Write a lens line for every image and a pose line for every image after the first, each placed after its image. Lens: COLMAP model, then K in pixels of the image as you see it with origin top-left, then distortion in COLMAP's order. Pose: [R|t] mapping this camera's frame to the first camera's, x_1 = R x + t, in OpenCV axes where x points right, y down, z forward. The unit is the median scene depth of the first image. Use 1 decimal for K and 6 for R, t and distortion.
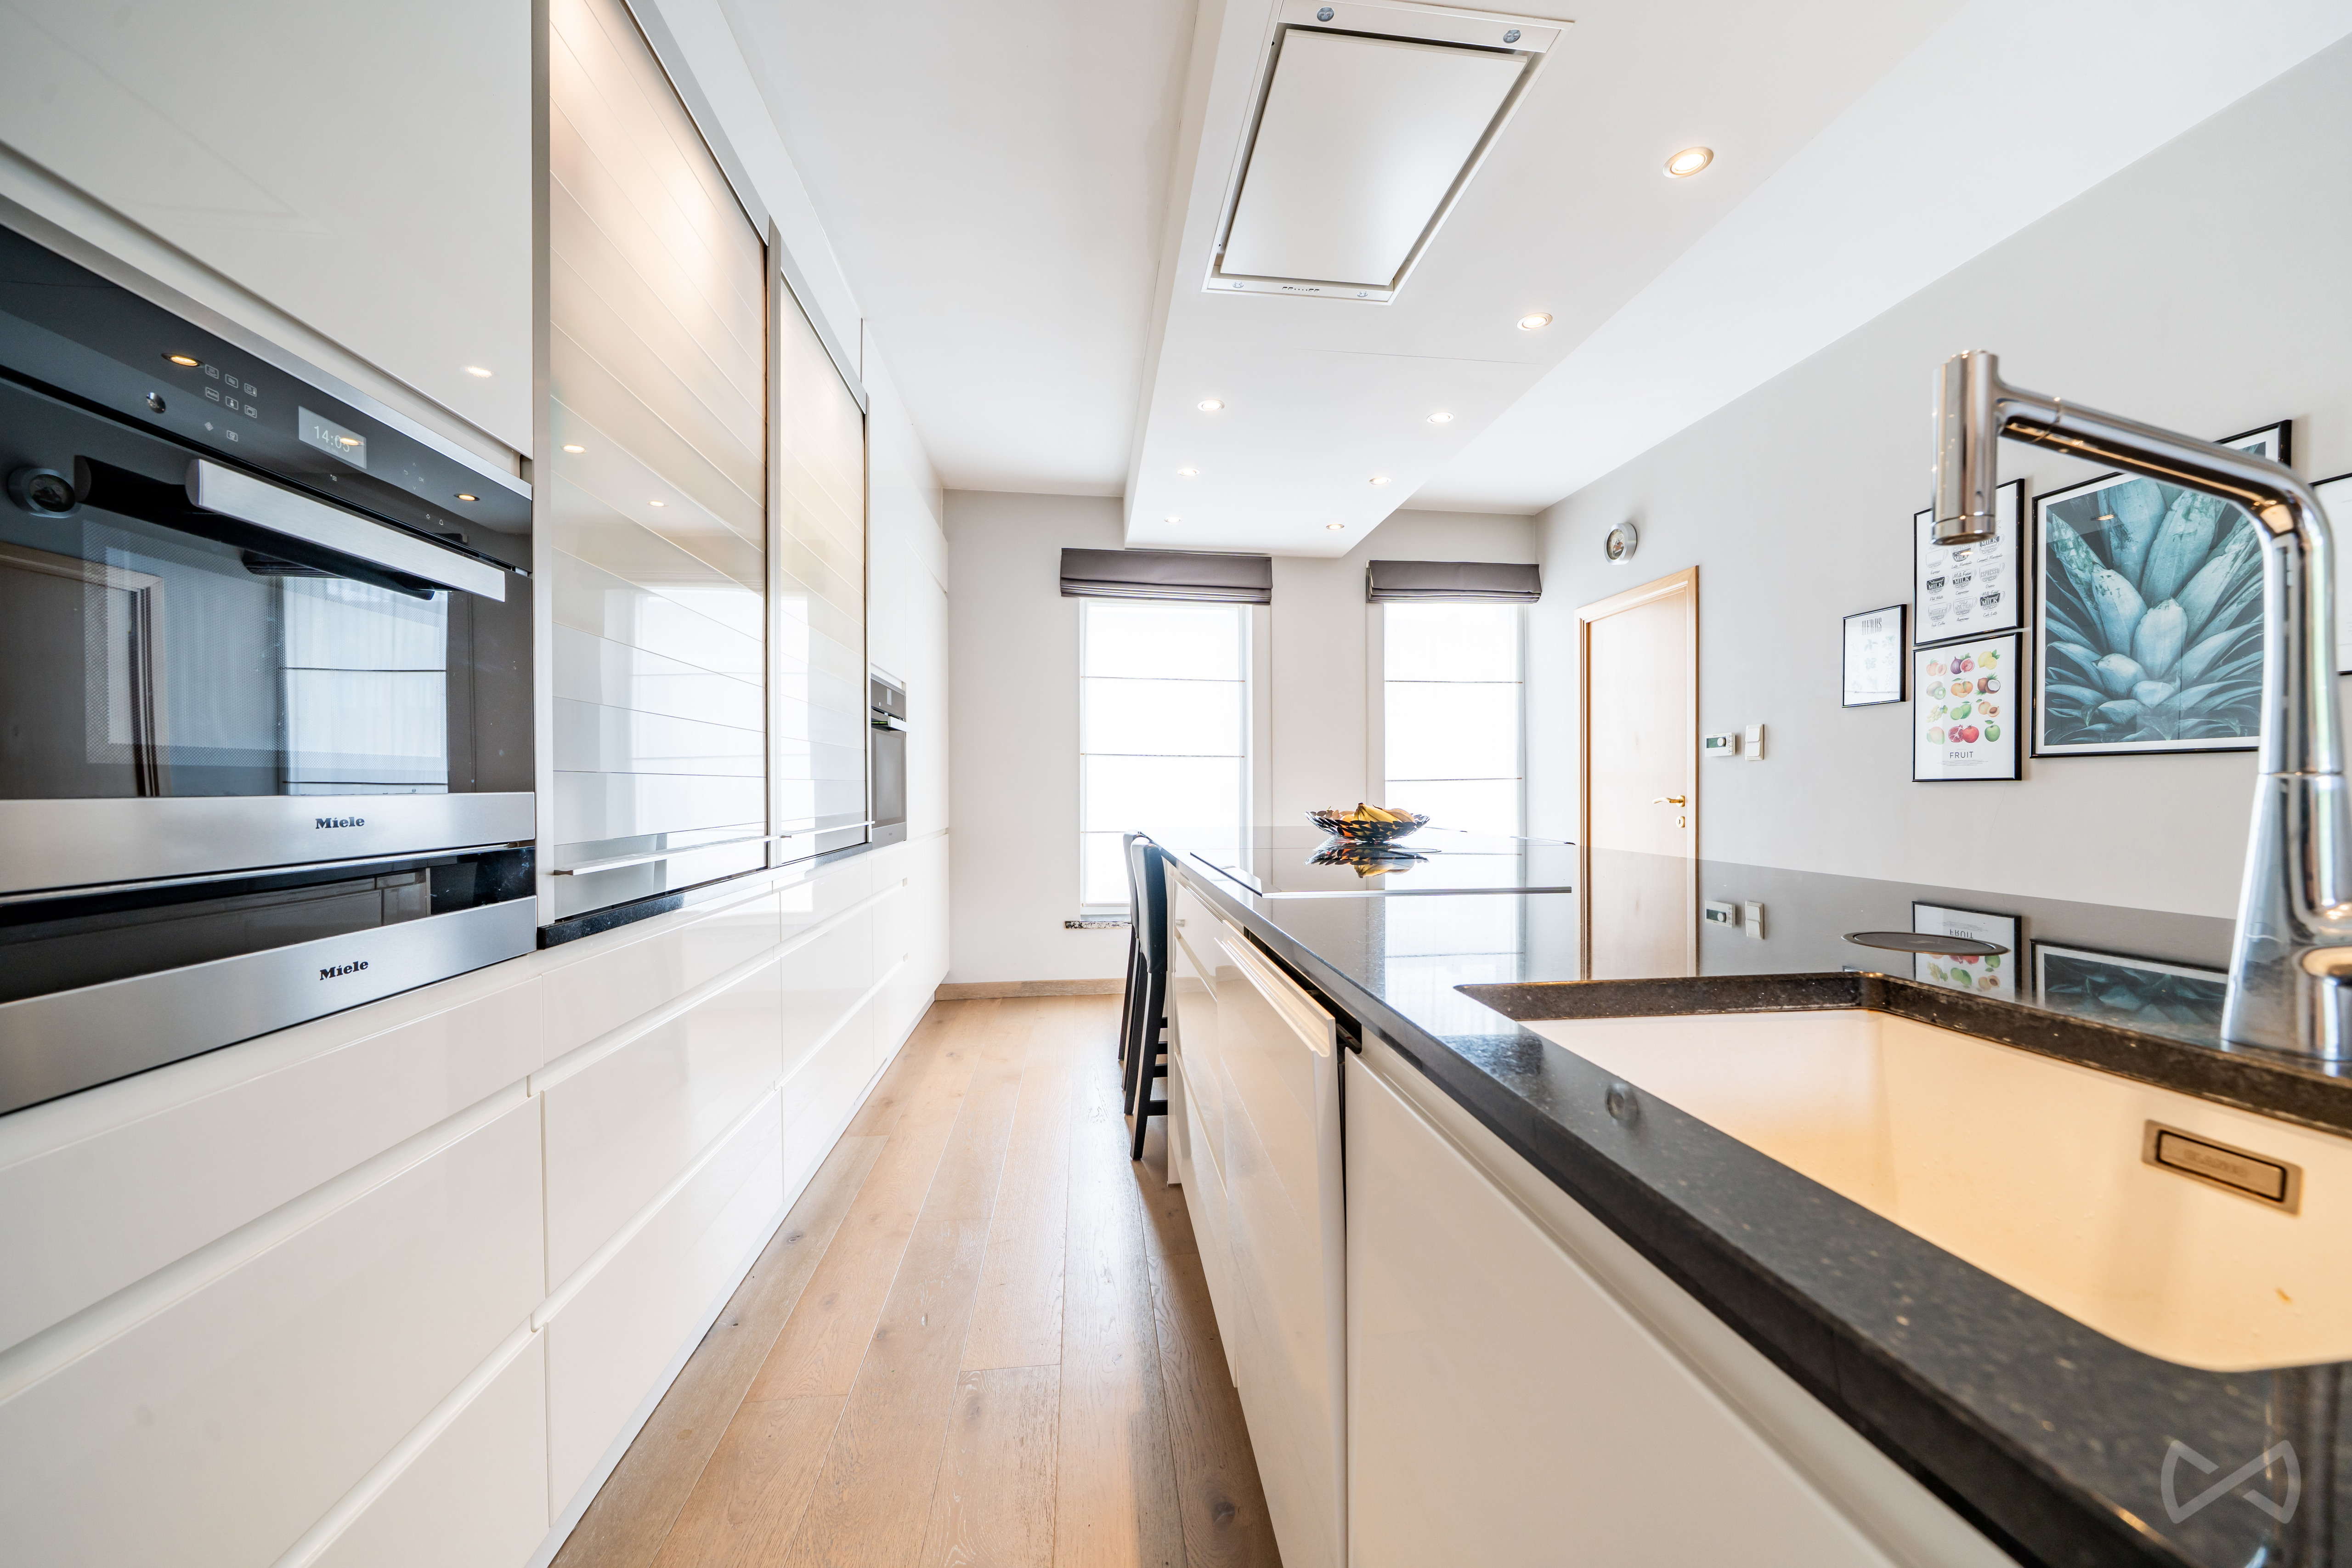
lens RADIAL K [[859.7, 0, 1177.6], [0, 859.7, 788.9], [0, 0, 1]] dist [0.000297, 0.000024]
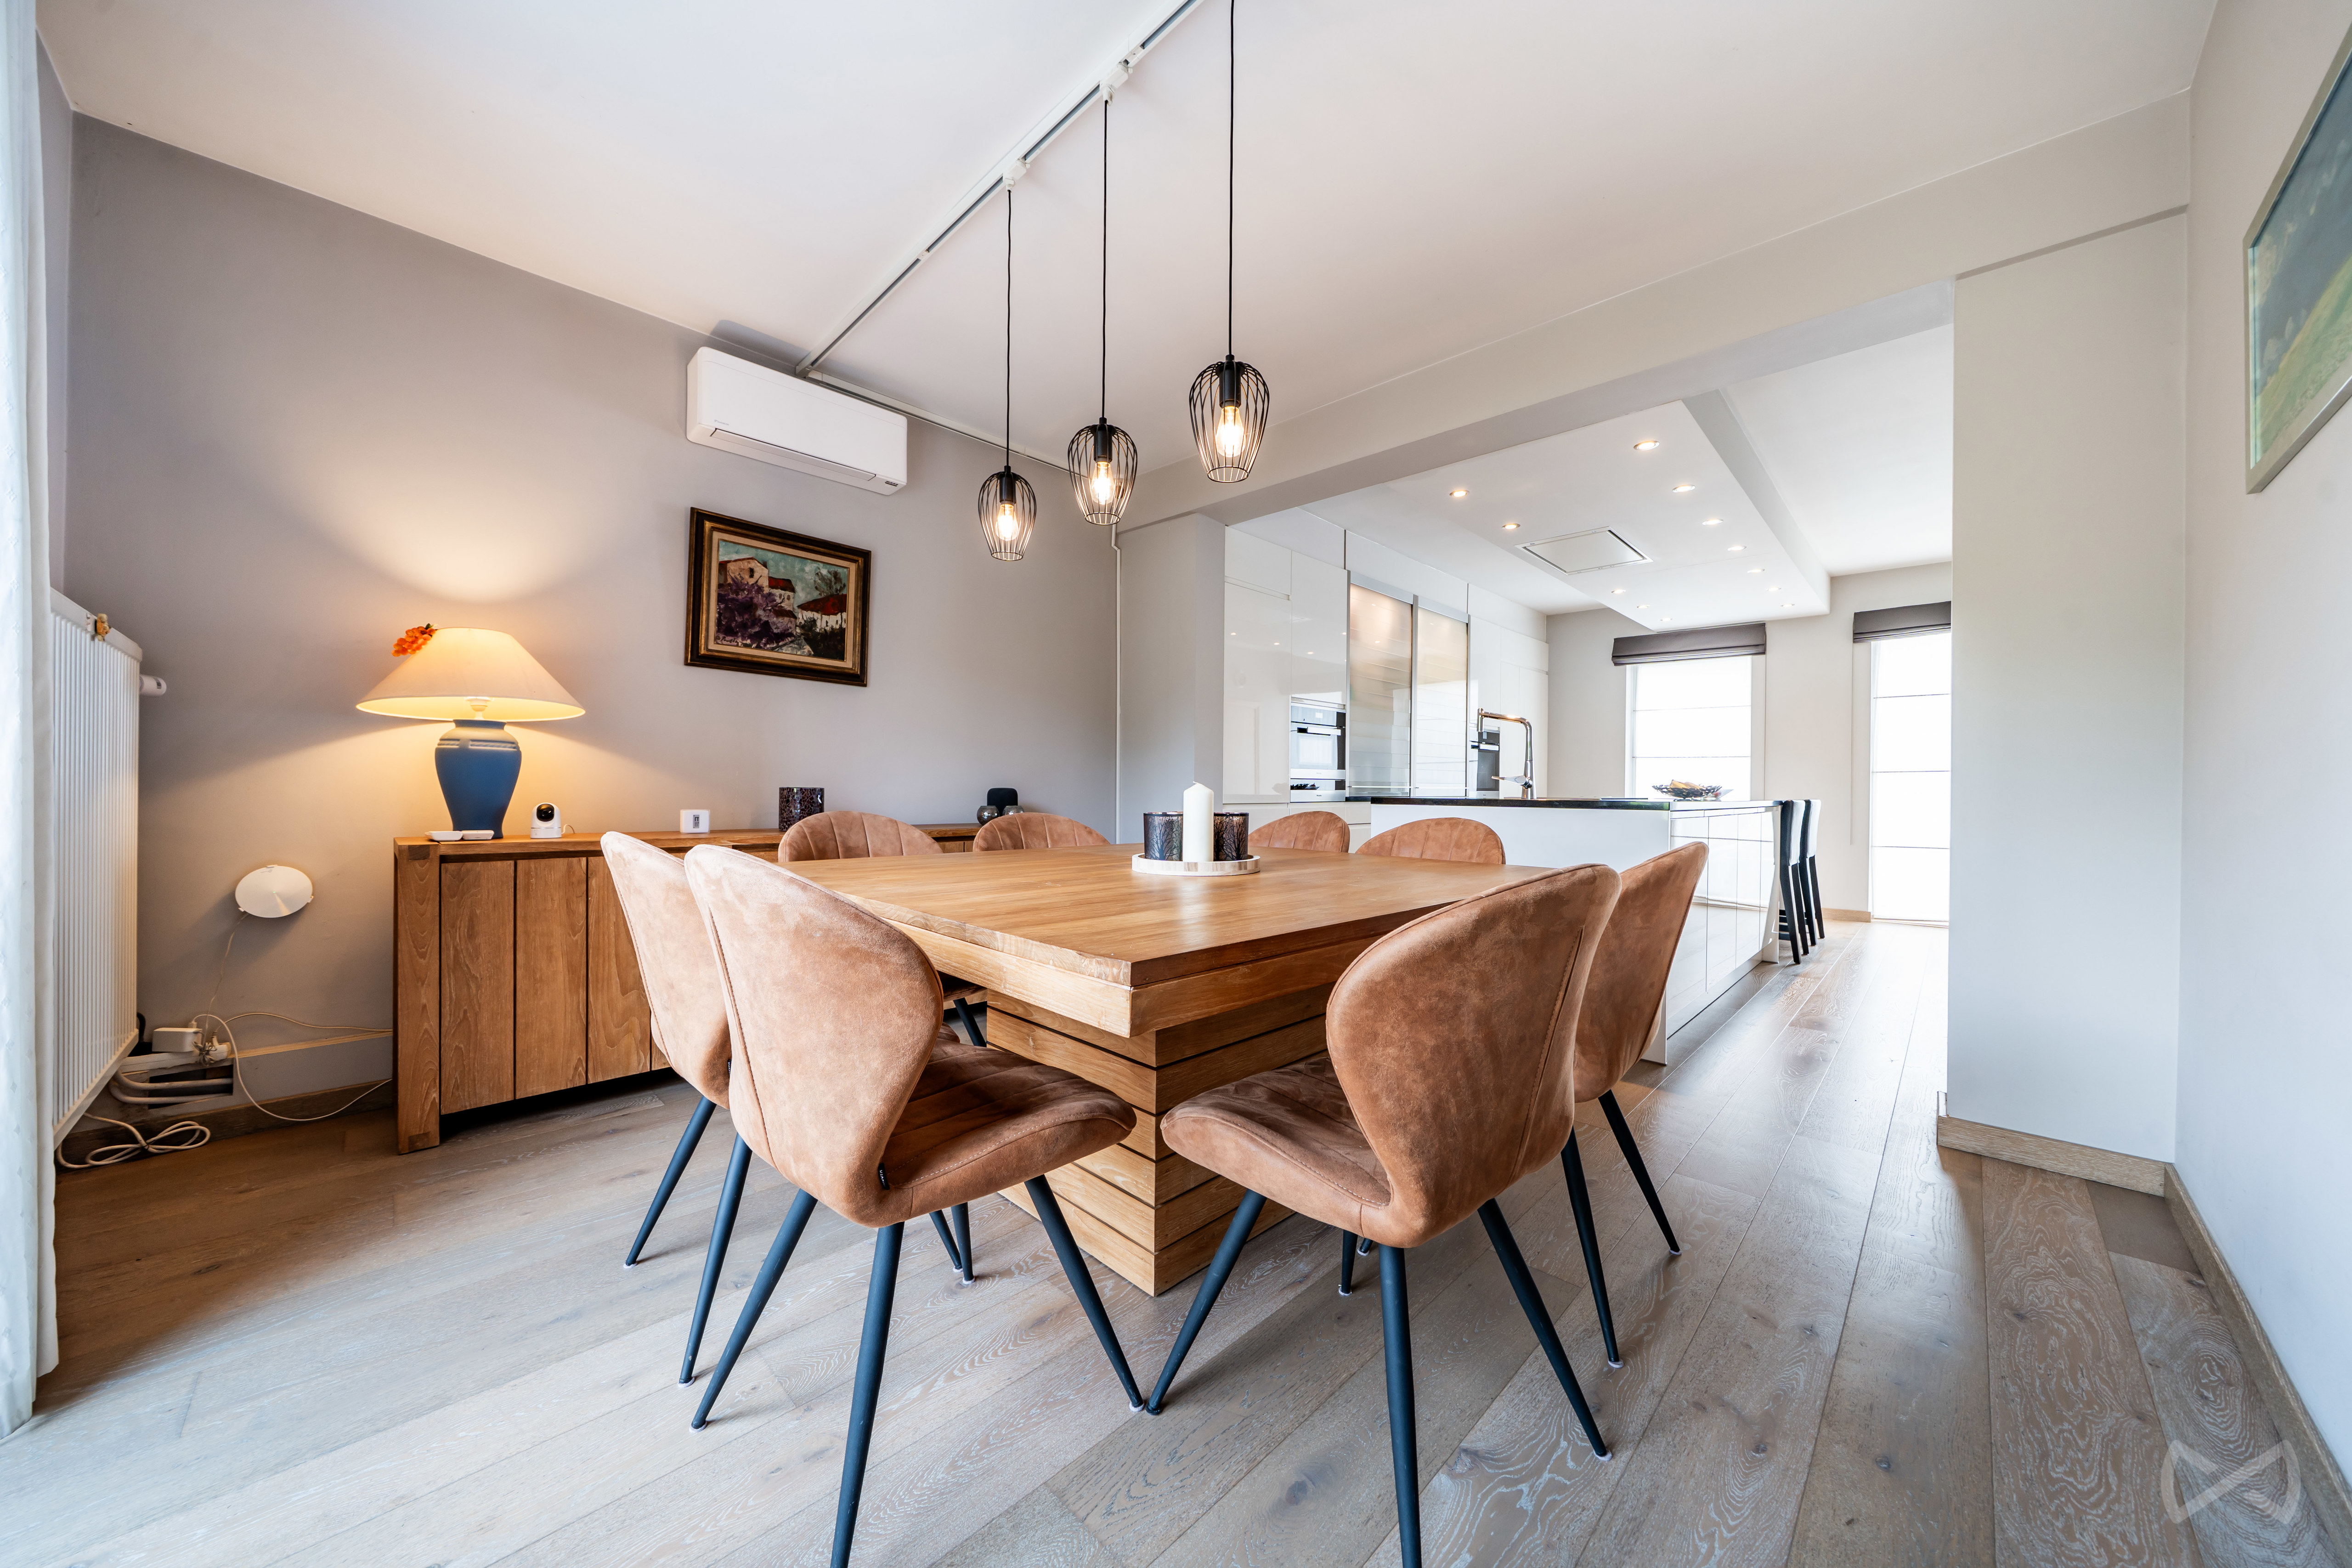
lens RADIAL K [[801.8, 0, 1185.3], [0, 801.8, 790.6], [0, 0, 1]] dist [-0.005424, 0.000468]
pose [[0.628431, 0.010926, -0.777789, 1.135785], [-0.011802, 0.999920, 0.004511, 0.052655], [0.777776, 0.006345, 0.628509, -1.322034]]
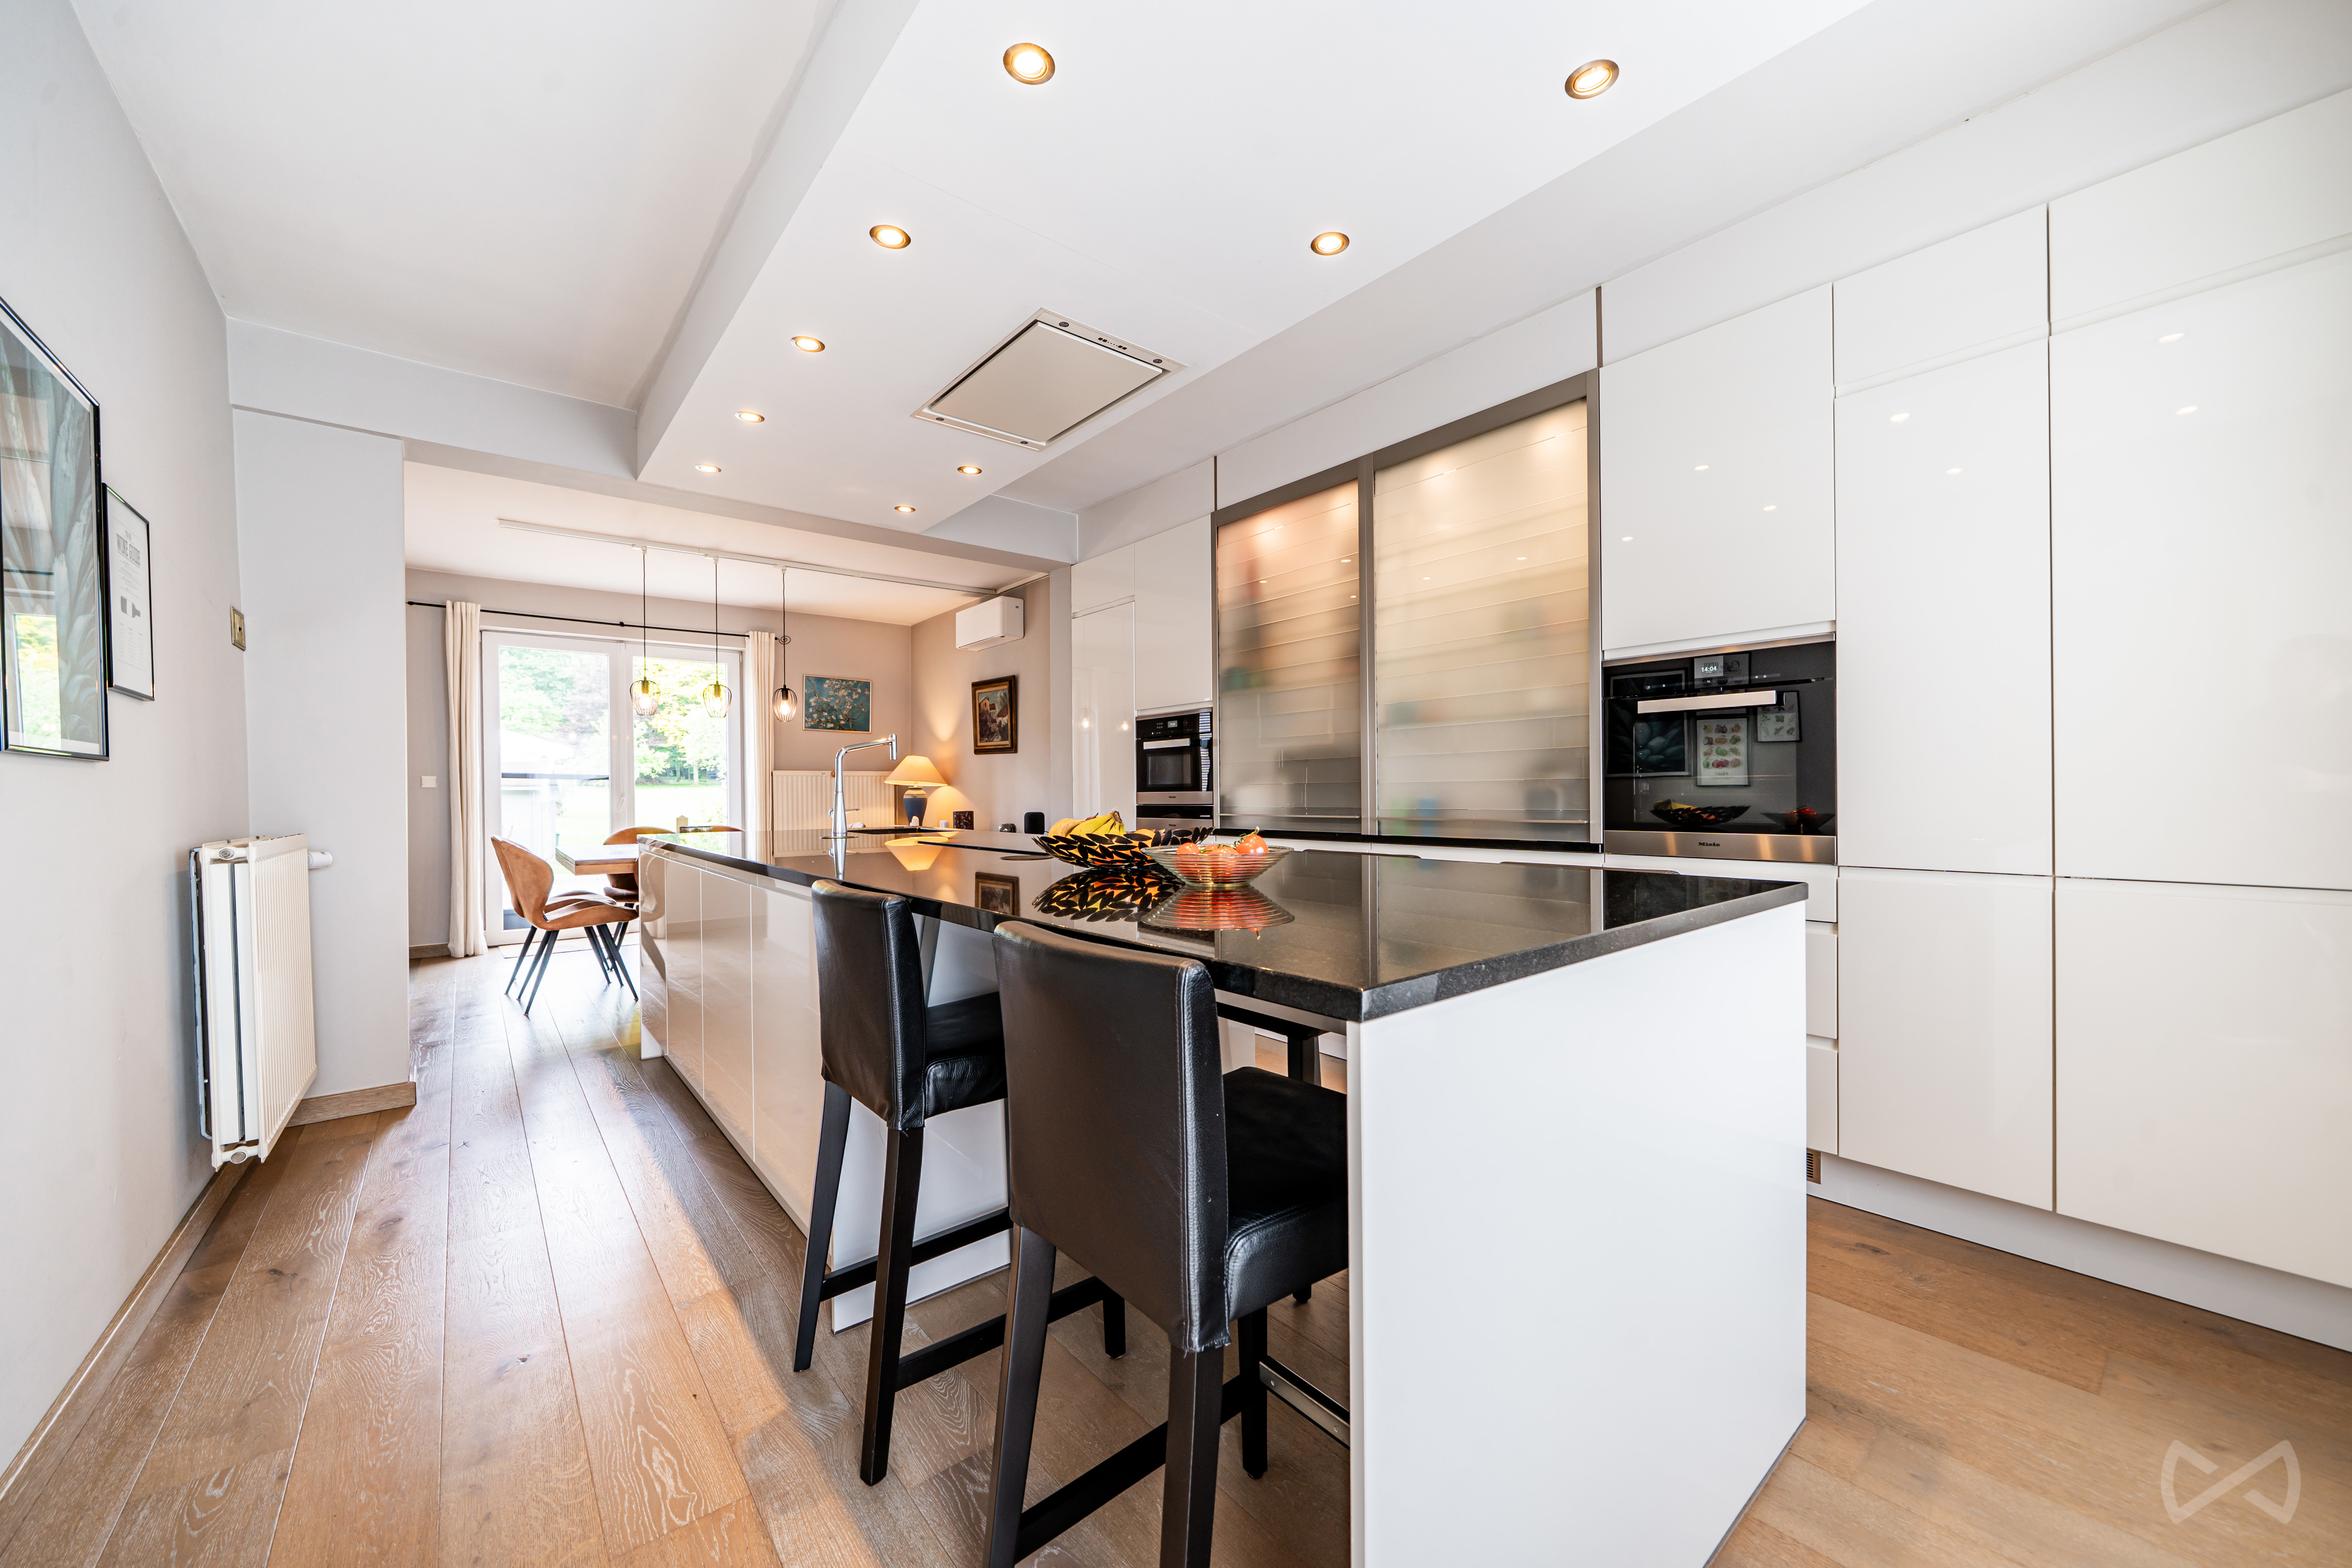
lens RADIAL K [[869.7, 0, 1182.6], [0, 869.7, 790.8], [0, 0, 1]] dist [-0.001604, -0.000222]
pose [[-0.839826, 0.010095, -0.542761, 0.669303], [0.010391, 0.999943, 0.002520, -0.005312], [0.542756, -0.003523, -0.839883, 1.952257]]
